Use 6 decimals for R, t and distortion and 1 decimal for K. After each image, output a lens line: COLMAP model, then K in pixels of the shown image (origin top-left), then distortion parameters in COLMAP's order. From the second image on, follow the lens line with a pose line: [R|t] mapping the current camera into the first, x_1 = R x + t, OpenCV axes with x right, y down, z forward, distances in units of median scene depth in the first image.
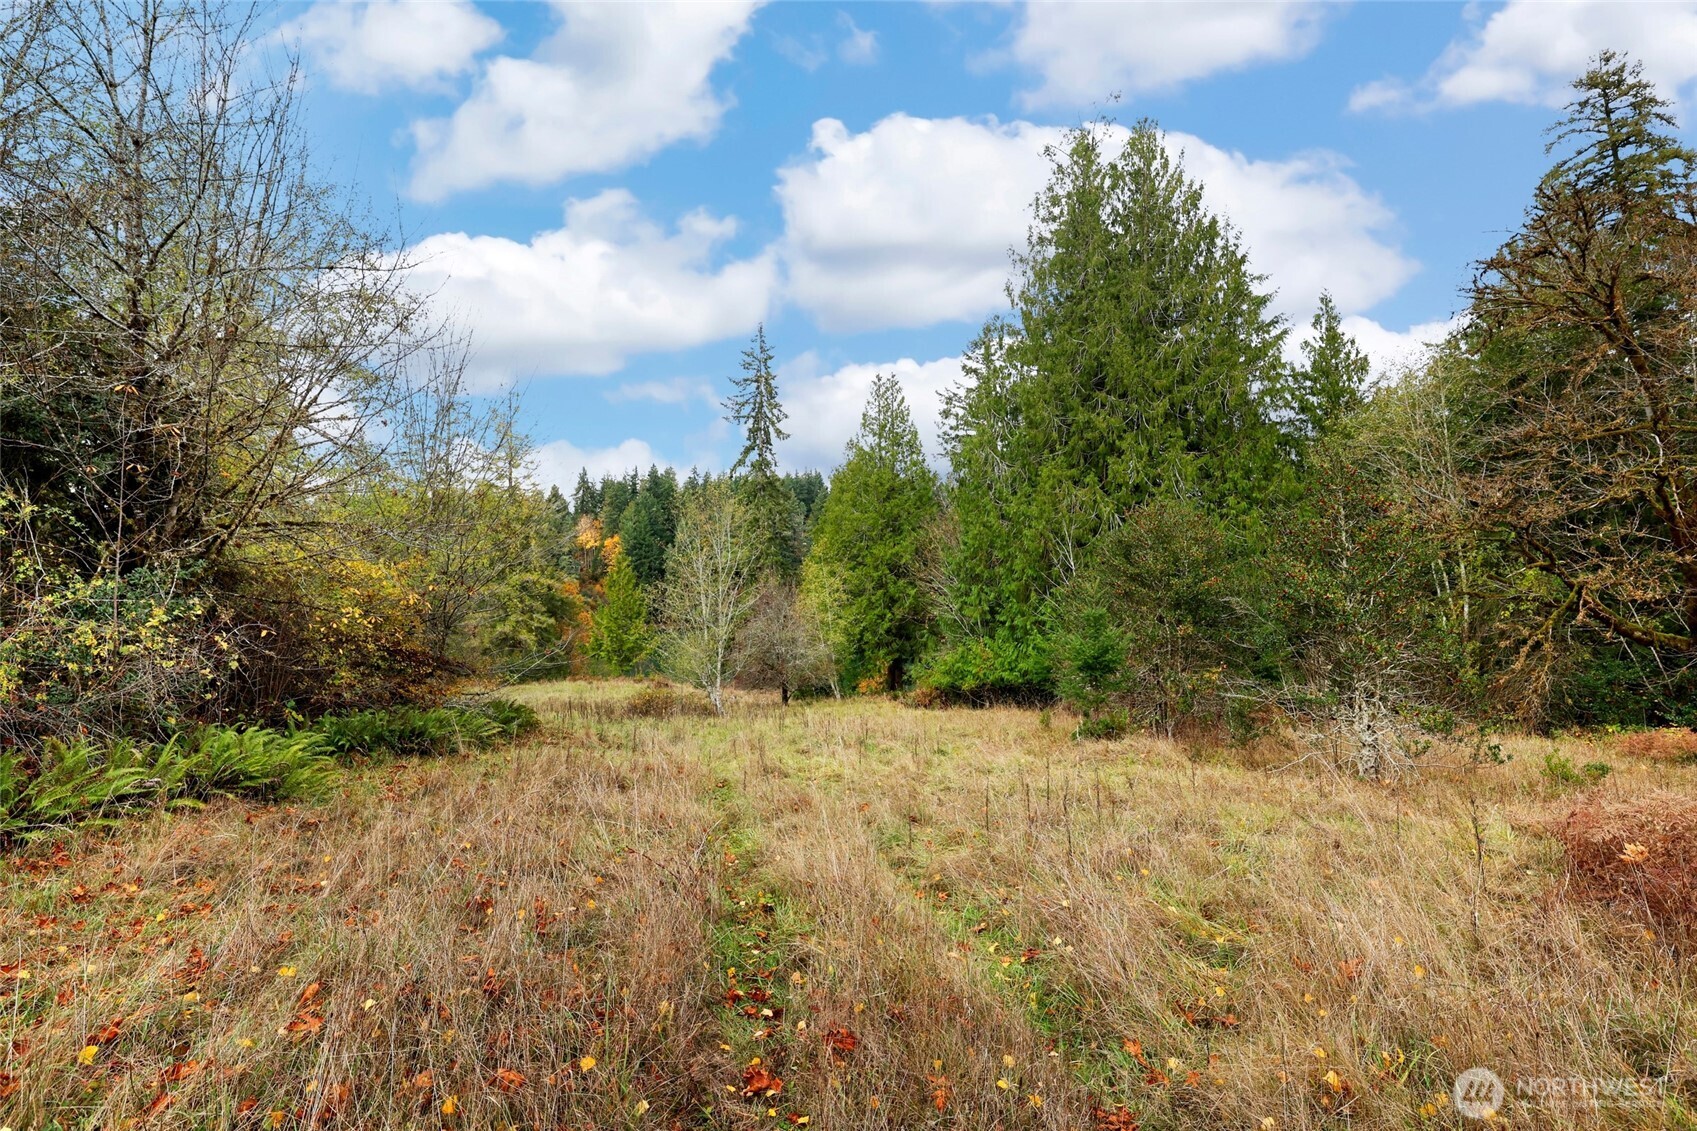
lens RADIAL K [[889.5, 0, 865.1], [0, 889.5, 556.1], [0, 0, 1]] dist [-0.019766, 0.006496]
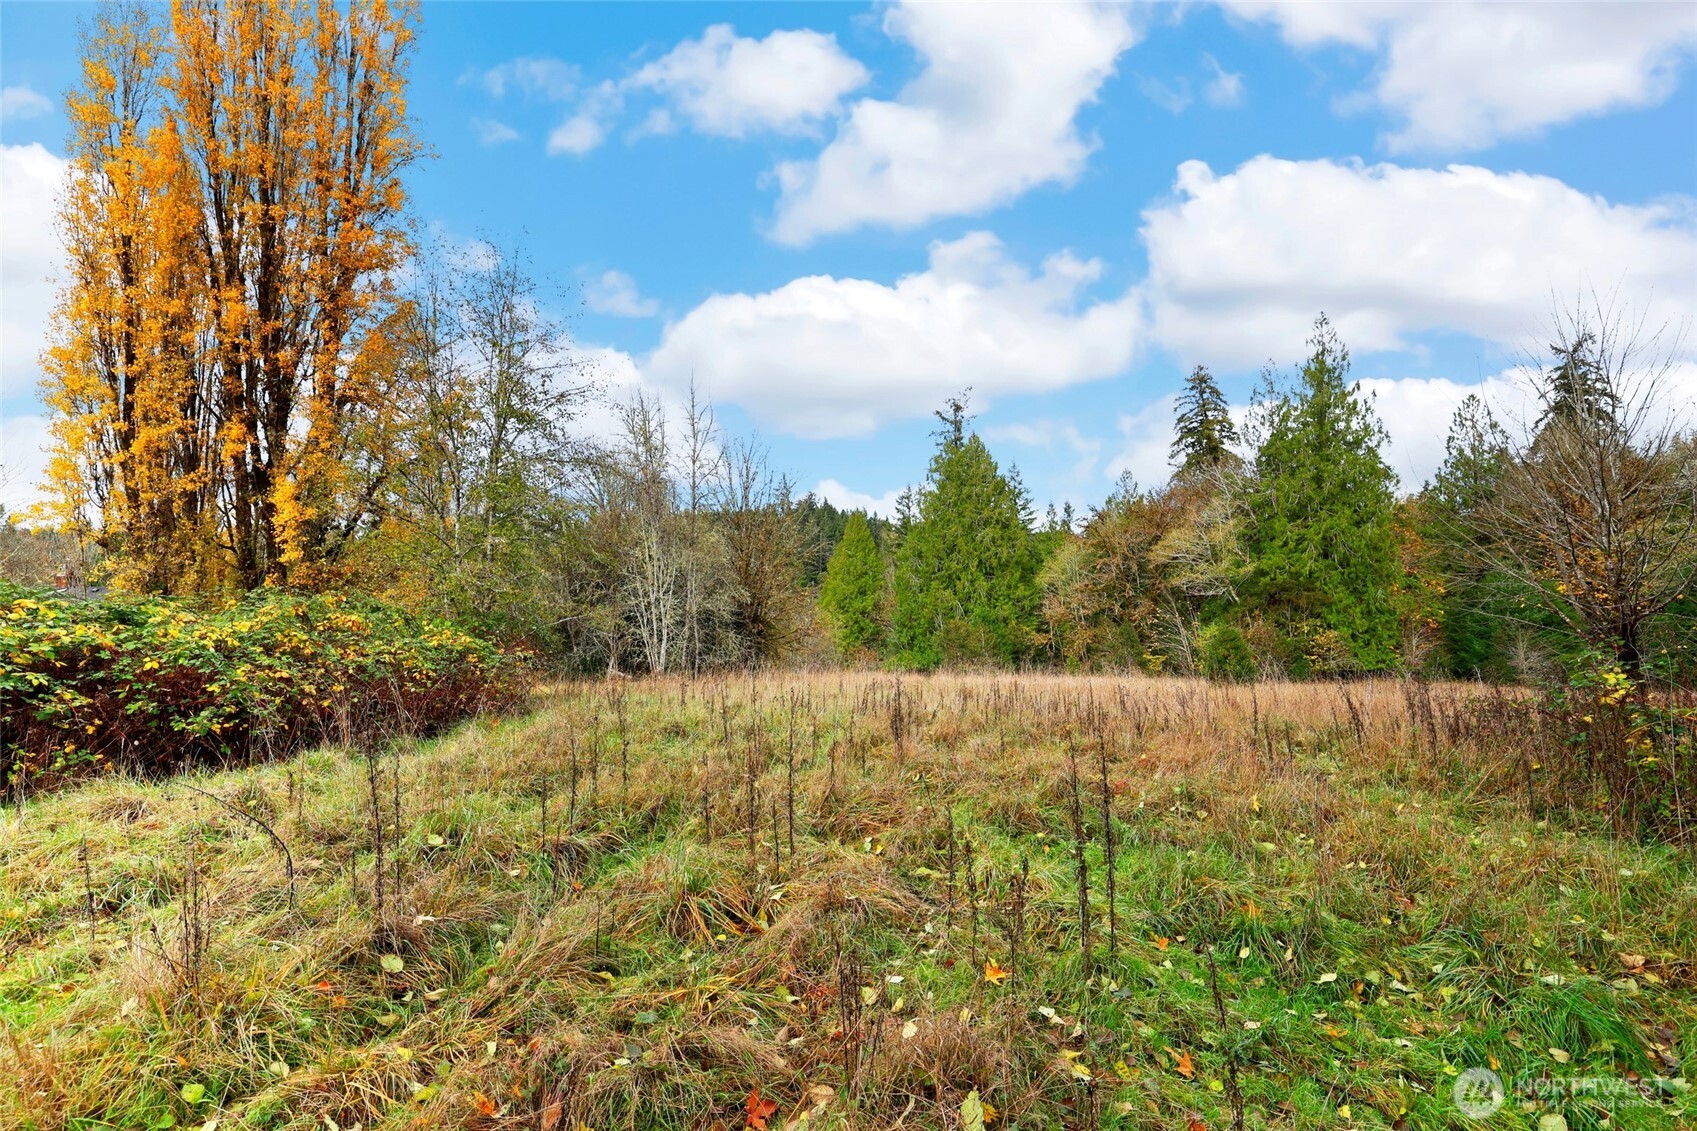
lens RADIAL K [[768.5, 0, 855.0], [0, 768.5, 560.4], [0, 0, 1]] dist [-0.027996, -0.000096]
pose [[0.997636, -0.004512, 0.068576, -0.106458], [0.004957, 0.999968, -0.006320, -0.097614], [-0.068545, 0.006645, 0.997626, -0.745048]]
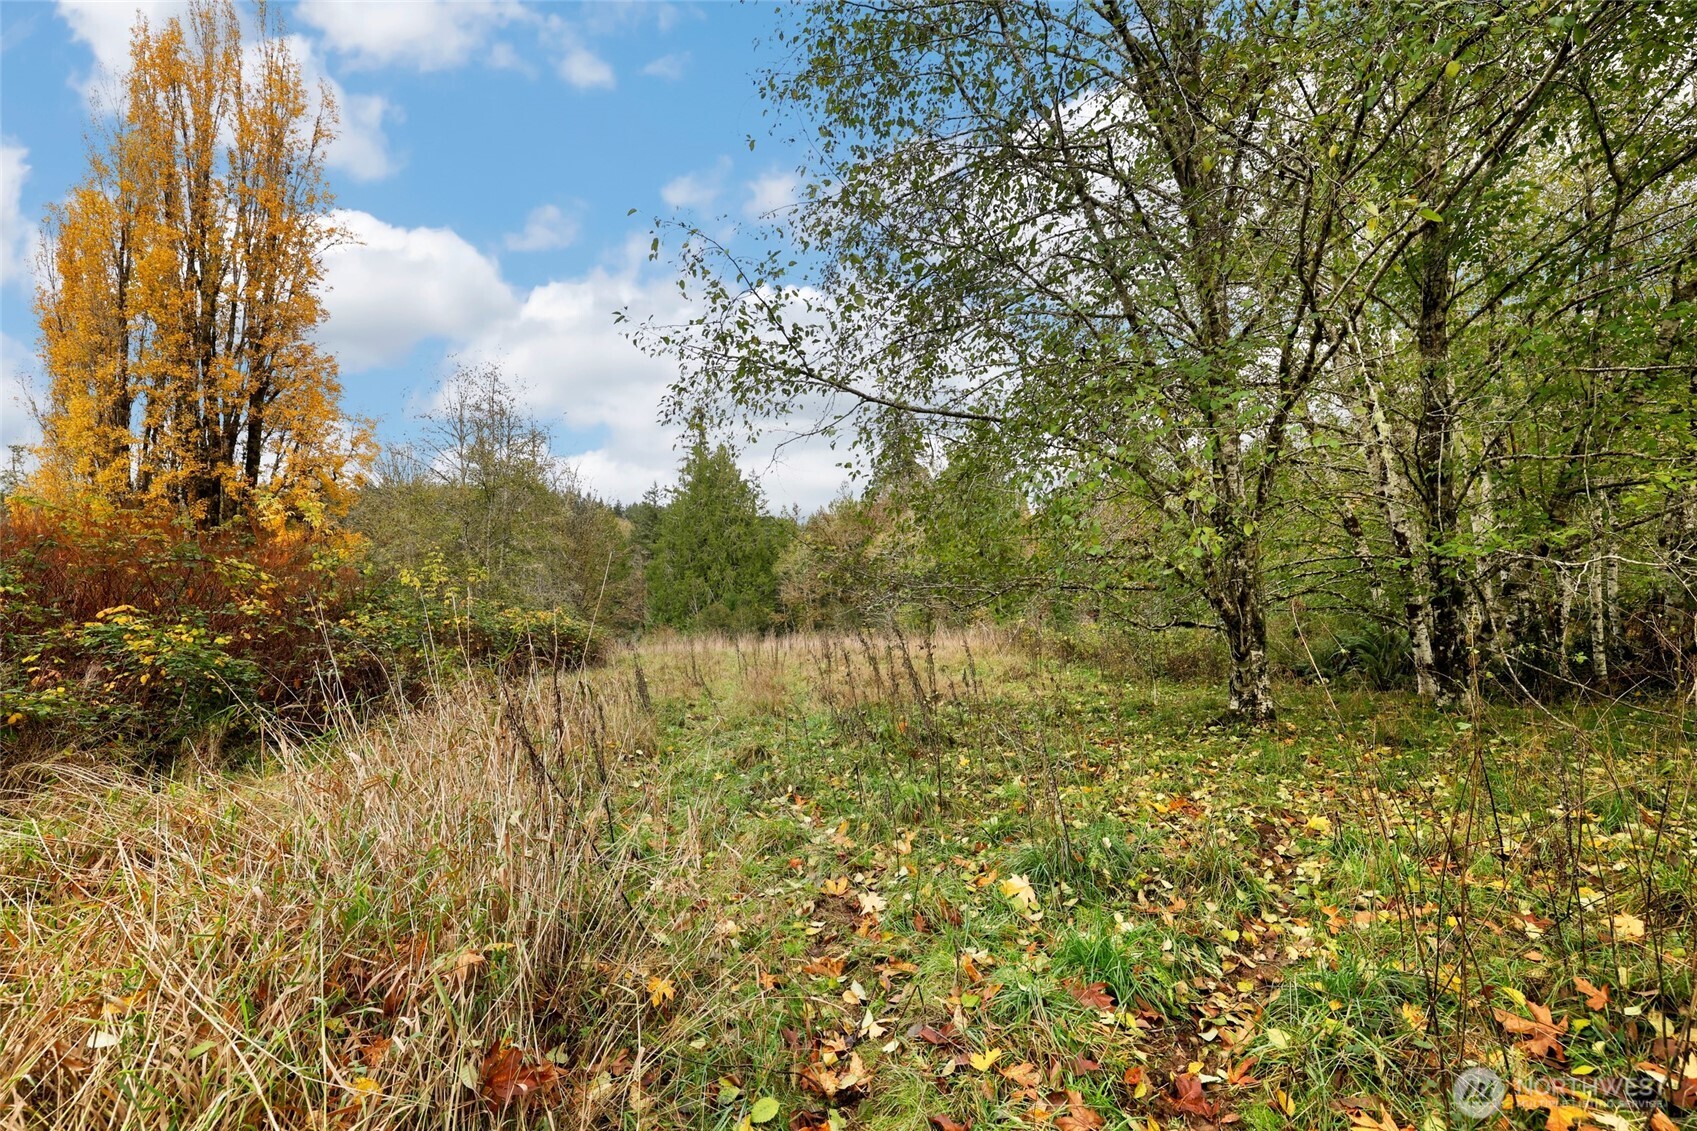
lens RADIAL K [[768.5, 0, 853.9], [0, 768.5, 564.7], [0, 0, 1]] dist [-0.027996, -0.000096]
pose [[0.906194, -0.006989, 0.422805, -0.235023], [-0.003191, 0.999722, 0.023364, -0.119481], [-0.422851, -0.022521, 0.905919, -0.977032]]
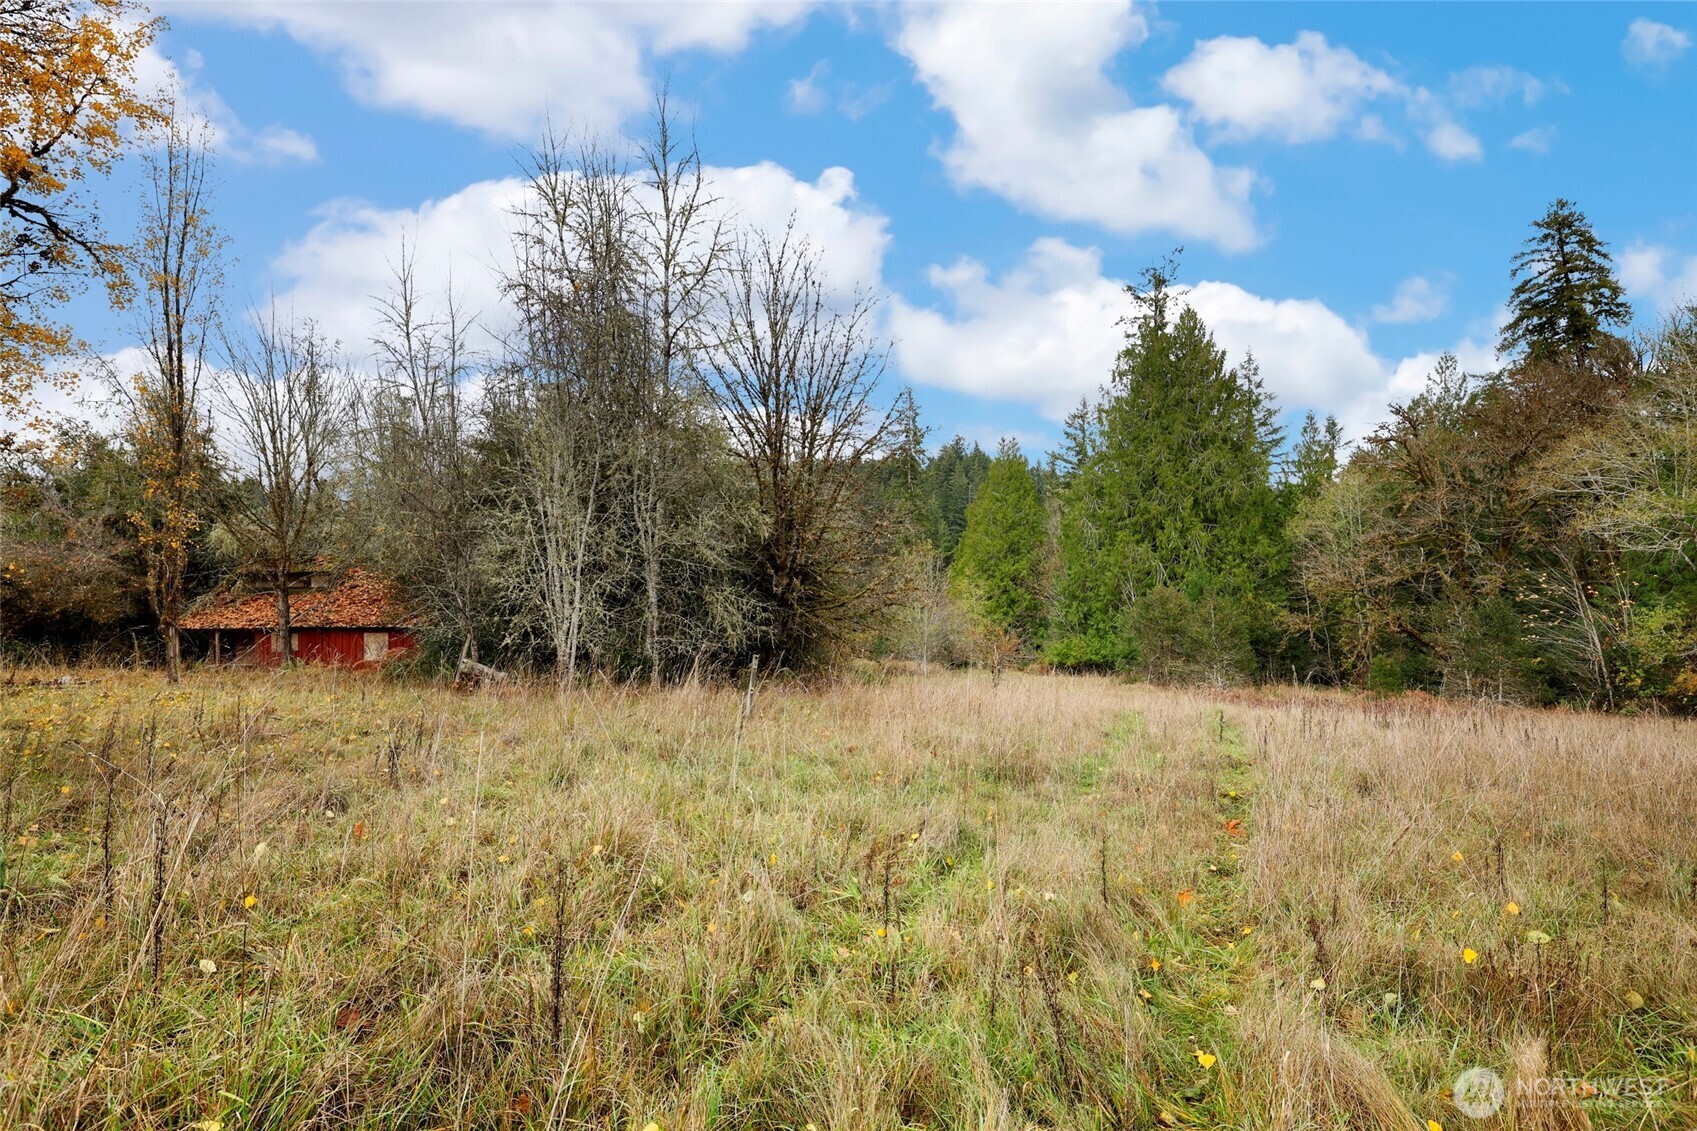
lens RADIAL K [[889.5, 0, 843.9], [0, 889.5, 560.7], [0, 0, 1]] dist [-0.019766, 0.006496]
pose [[0.992762, 0.008134, -0.119823, -0.071092], [-0.003868, 0.999352, 0.035785, -0.069038], [0.120037, -0.035062, 0.992150, -0.462479]]
